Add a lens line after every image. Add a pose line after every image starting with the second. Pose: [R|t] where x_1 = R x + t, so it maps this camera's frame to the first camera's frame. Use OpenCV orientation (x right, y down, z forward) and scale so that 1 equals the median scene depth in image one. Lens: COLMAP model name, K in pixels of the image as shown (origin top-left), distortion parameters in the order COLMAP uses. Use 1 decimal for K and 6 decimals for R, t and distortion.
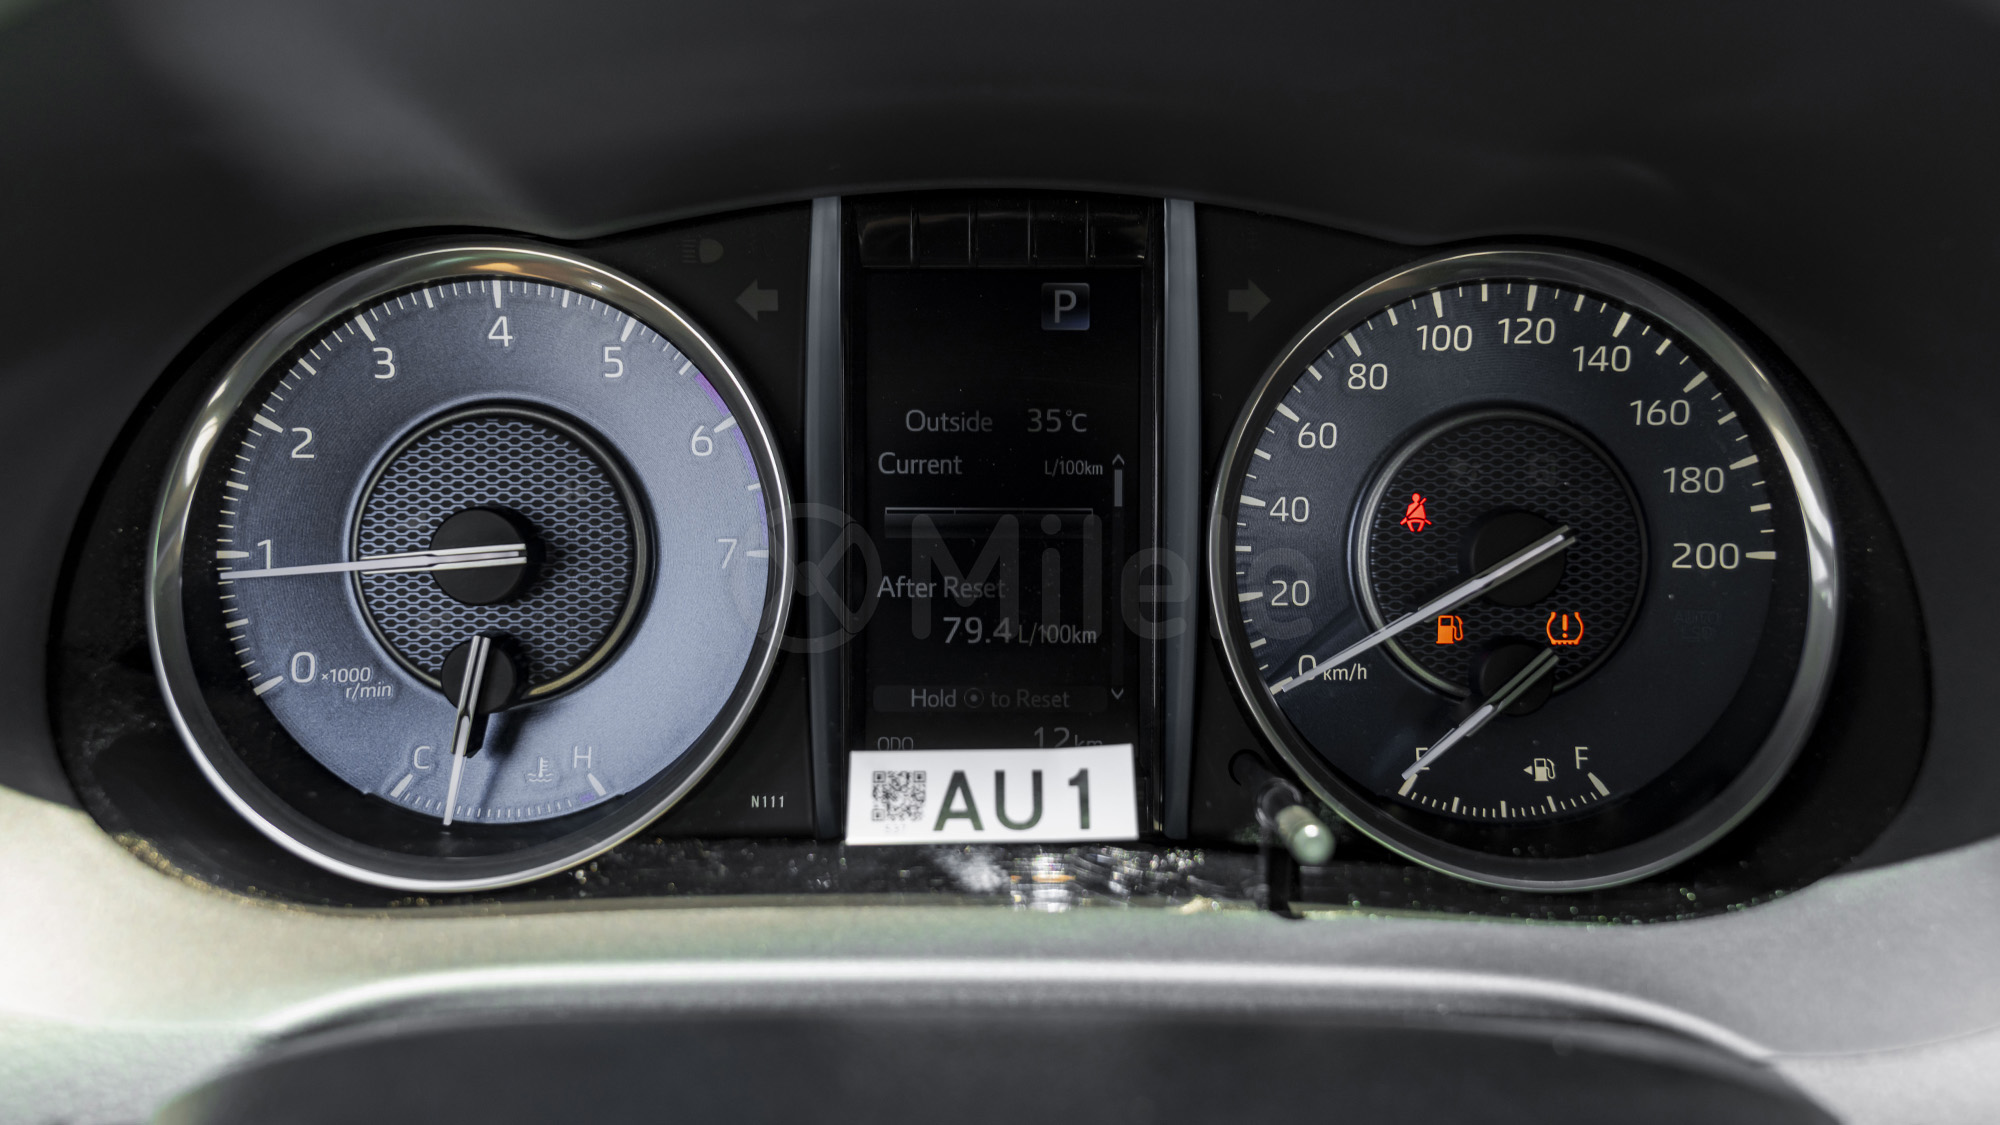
lens RADIAL K [[1578.8, 0, 1009.9], [0, 1578.8, 551.9], [0, 0, 1]] dist [-0.014712, 0.002469]
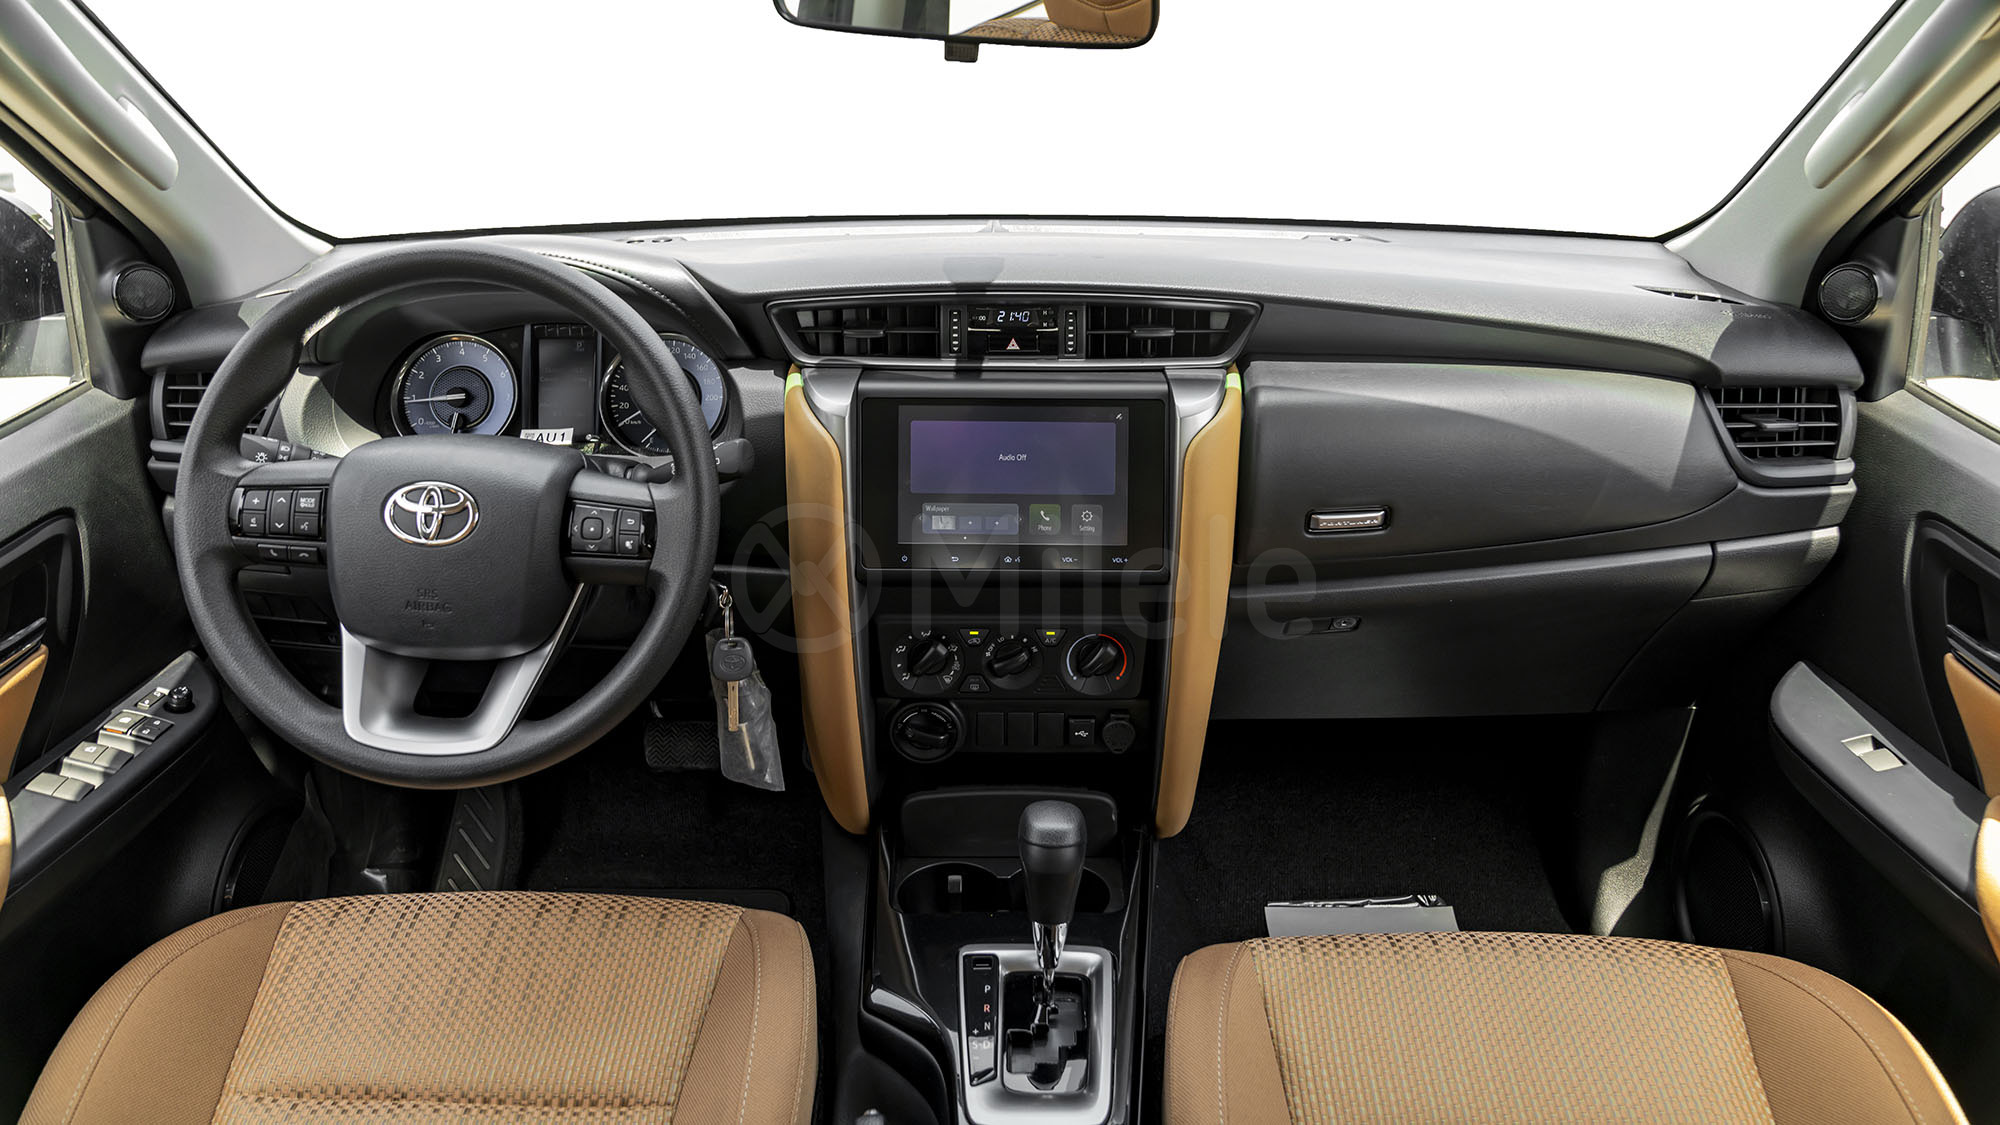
lens RADIAL K [[1385.5, 0, 983.7], [0, 1385.5, 473.2], [0, 0, 1]] dist [0.003294, -0.003797]
pose [[0.999172, -0.002667, -0.040599, 1.440573], [0.000530, 0.998618, -0.052561, 0.454773], [0.040683, 0.052496, 0.997792, -3.144354]]
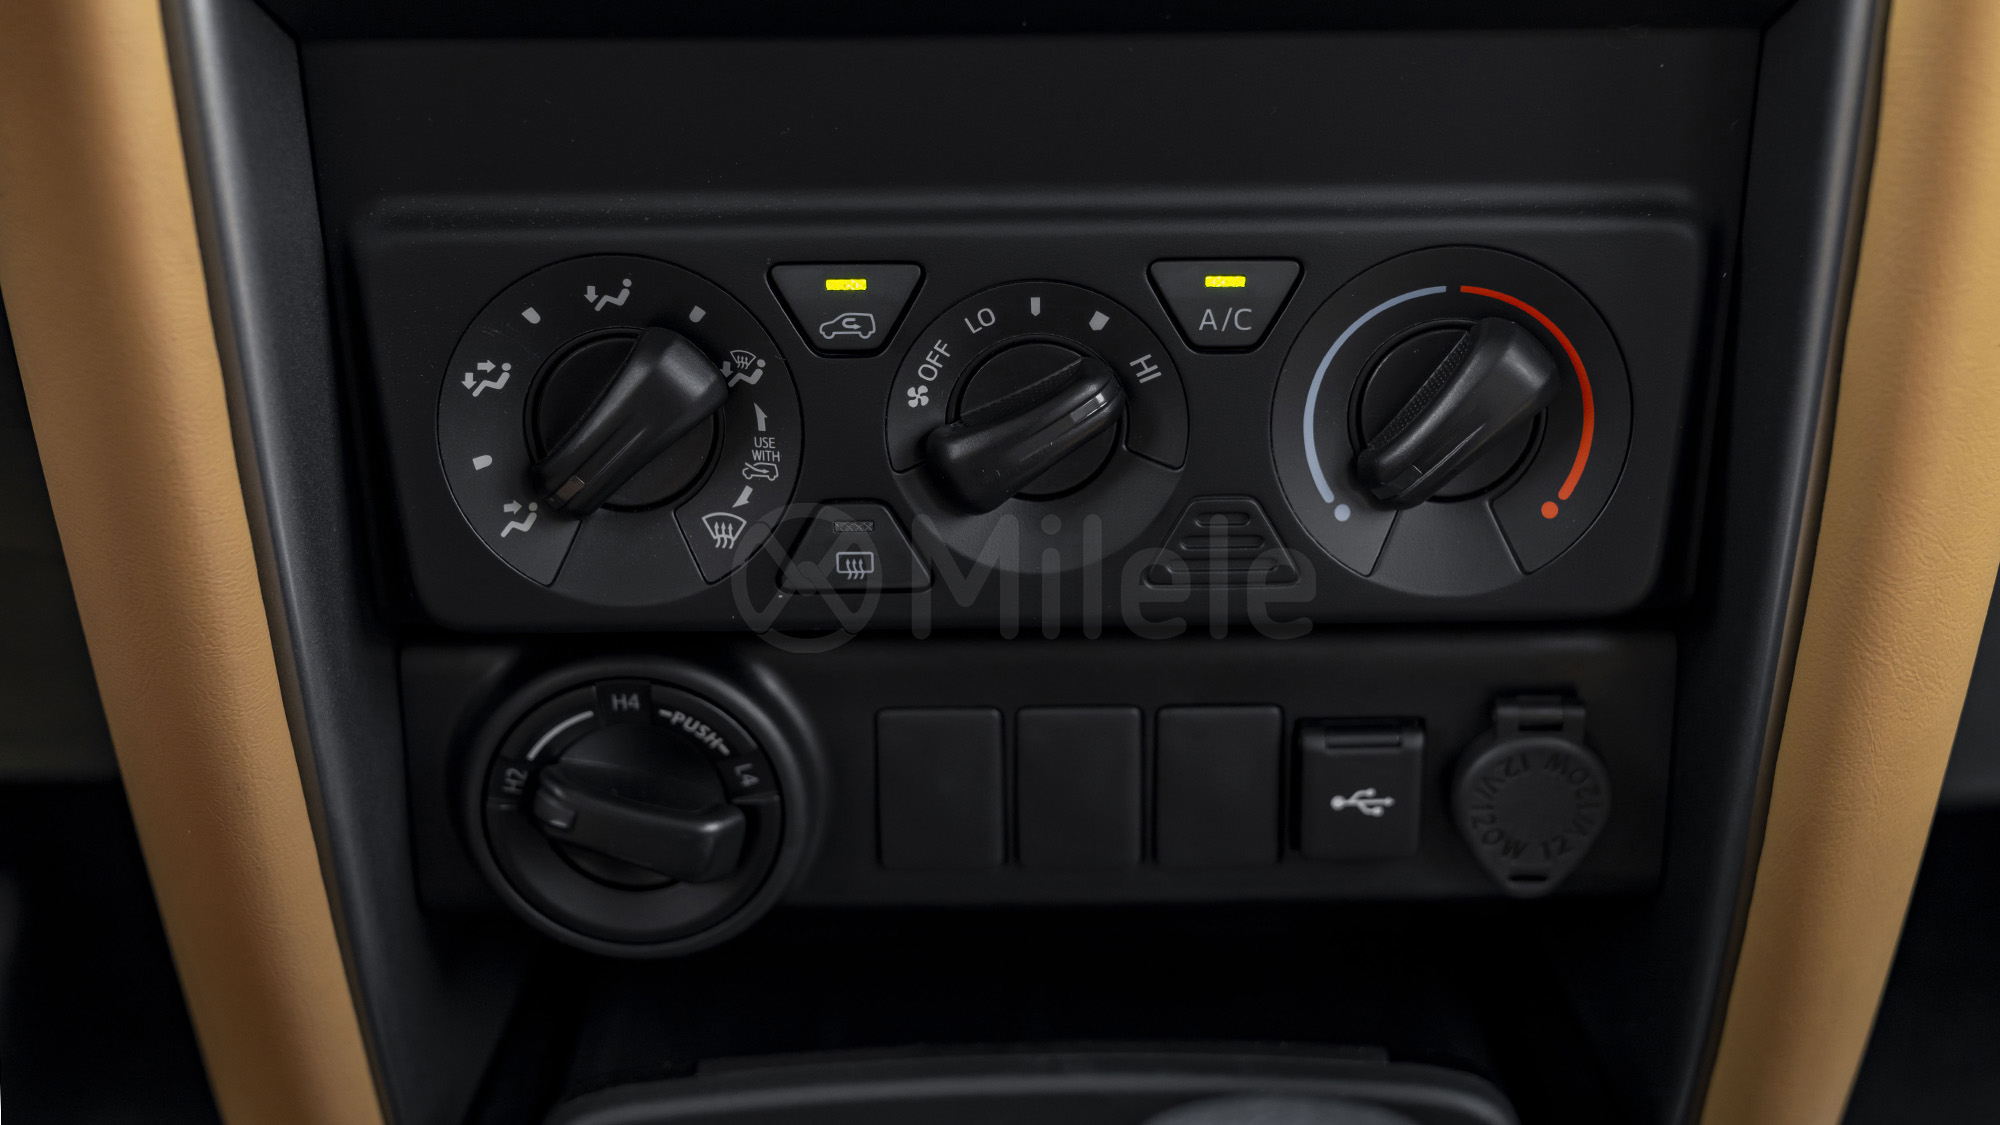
lens RADIAL K [[2765.8, 0, 1010.1], [0, 2765.8, 555.0], [0, 0, 1]] dist [0.051100, 0.000000]
pose [[0.999514, -0.018466, -0.025099, 1.384807], [0.017462, 0.999062, -0.039630, 0.909183], [0.025807, 0.039172, 0.998899, -0.824376]]
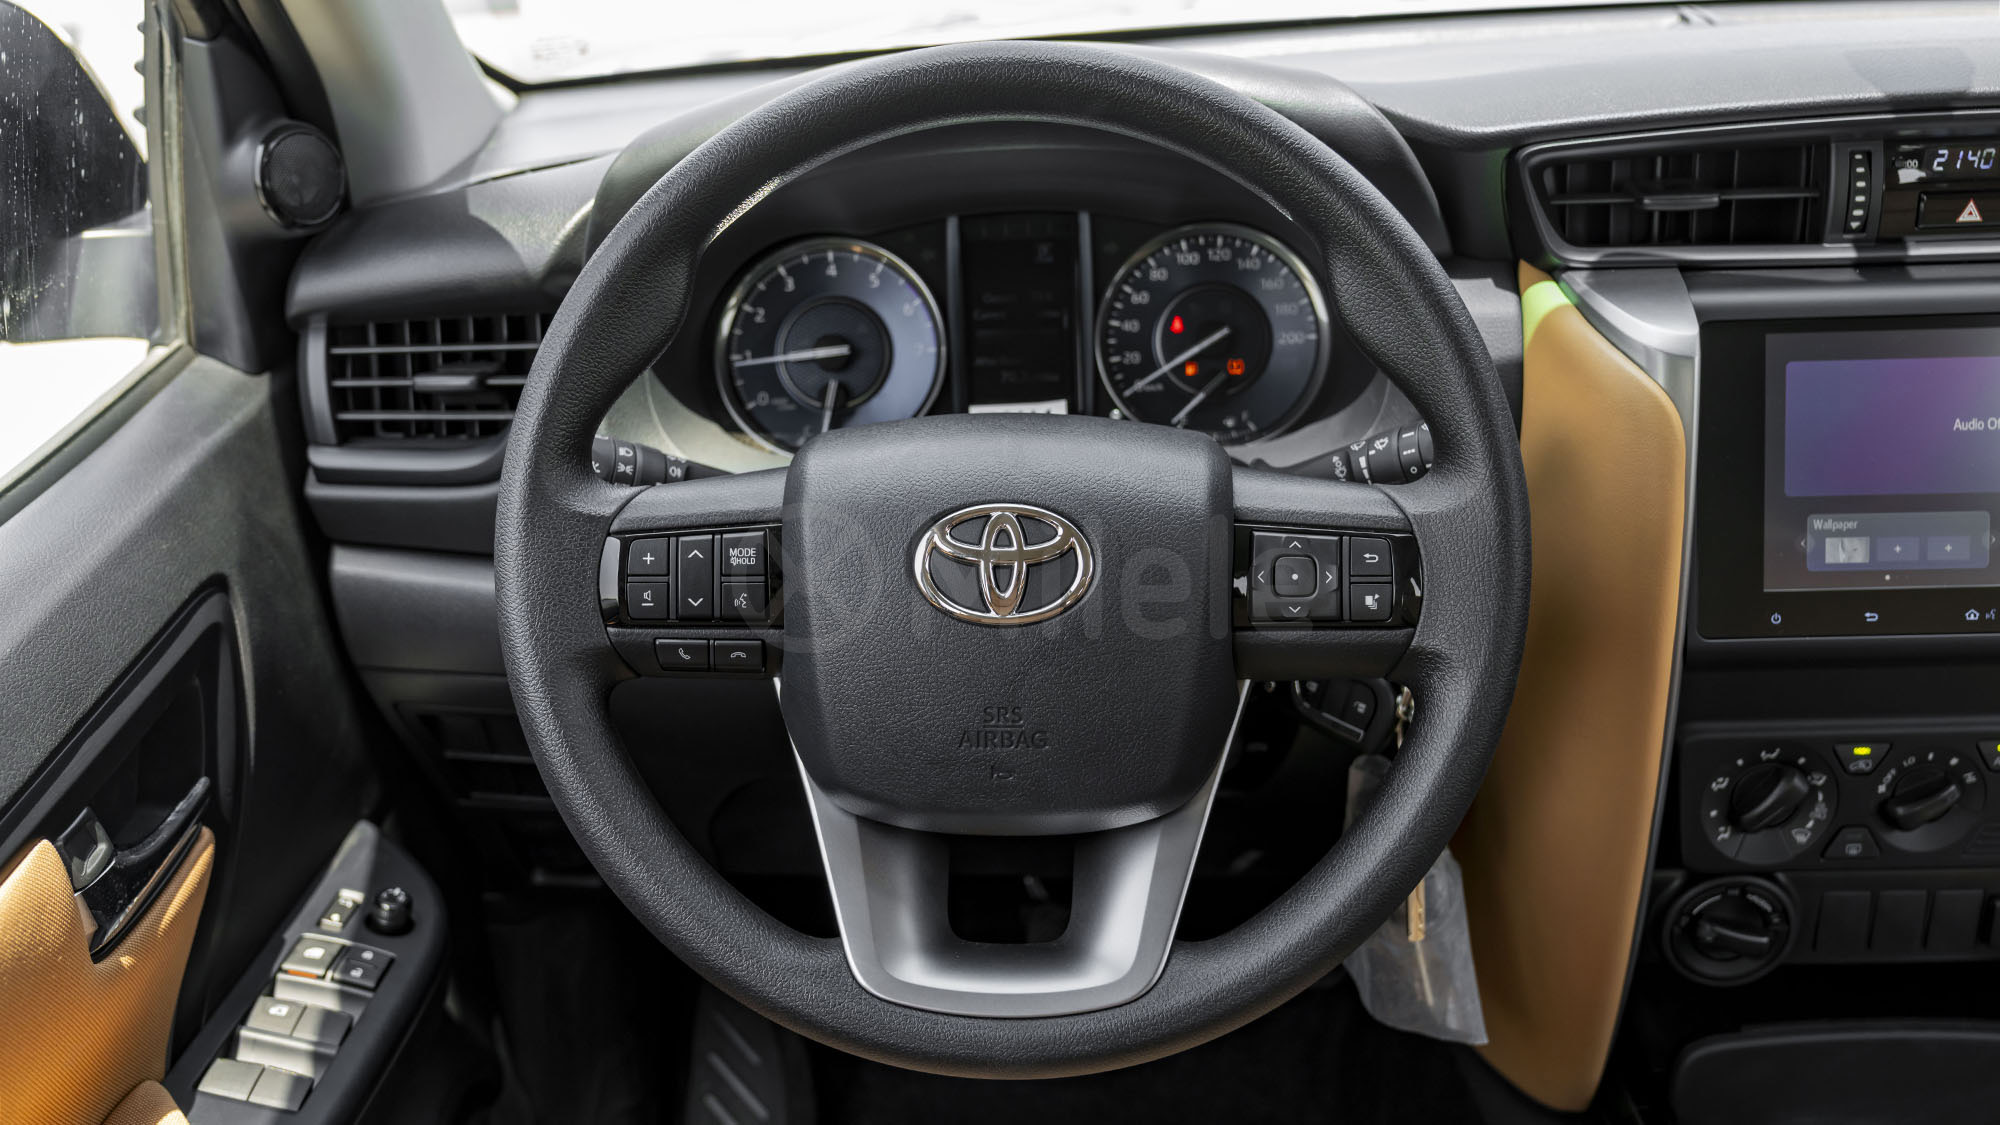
lens RADIAL K [[2103.1, 0, 1000.0], [0, 2103.1, 574.0], [0, 0, 1]] dist [0.018708, 0.000000]
pose [[0.997897, -0.032535, -0.056064, 0.145188], [0.032165, 0.999454, -0.007502, 0.410208], [0.056278, 0.005683, 0.998399, -2.544336]]
